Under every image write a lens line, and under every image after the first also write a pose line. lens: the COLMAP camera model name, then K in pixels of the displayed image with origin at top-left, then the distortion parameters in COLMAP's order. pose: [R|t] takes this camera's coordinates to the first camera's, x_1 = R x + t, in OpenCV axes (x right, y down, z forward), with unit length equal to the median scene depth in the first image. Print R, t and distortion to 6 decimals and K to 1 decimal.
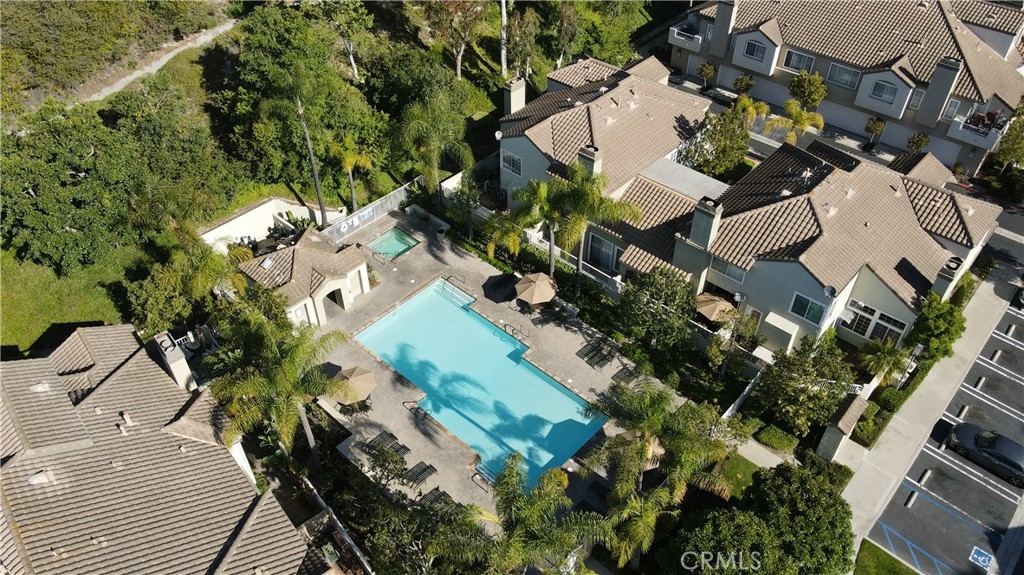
lens RADIAL K [[745.1, 0, 504.1], [0, 745.1, 287.0], [0, 0, 1]] dist [0.023345, 0.000215]
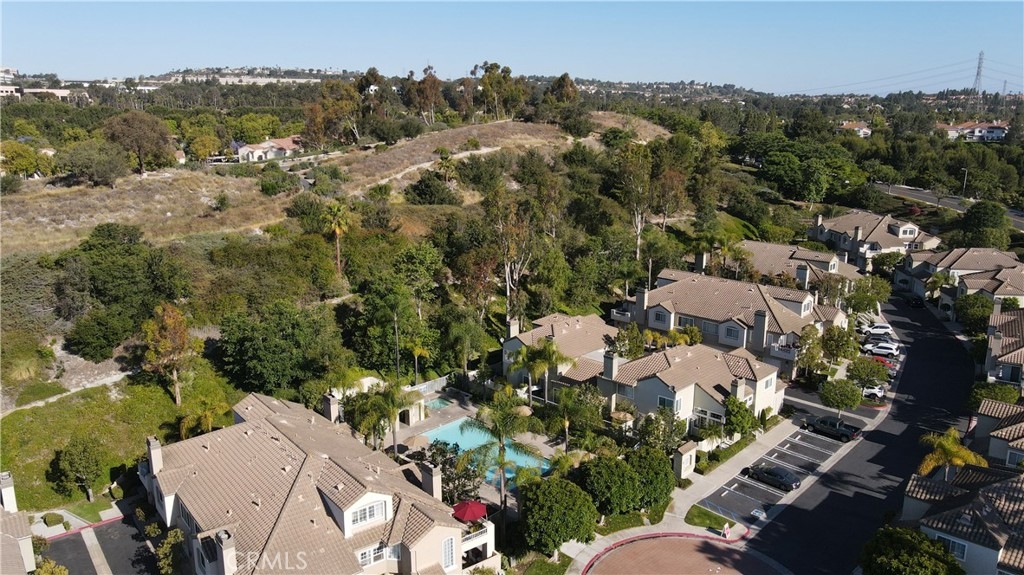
lens RADIAL K [[745.1, 0, 504.1], [0, 745.1, 287.0], [0, 0, 1]] dist [0.023345, 0.000215]
pose [[0.999640, 0.007401, -0.025806, 0.041531], [-0.018883, 0.877114, -0.479911, 0.526297], [0.019083, 0.480226, 0.876937, -0.601545]]
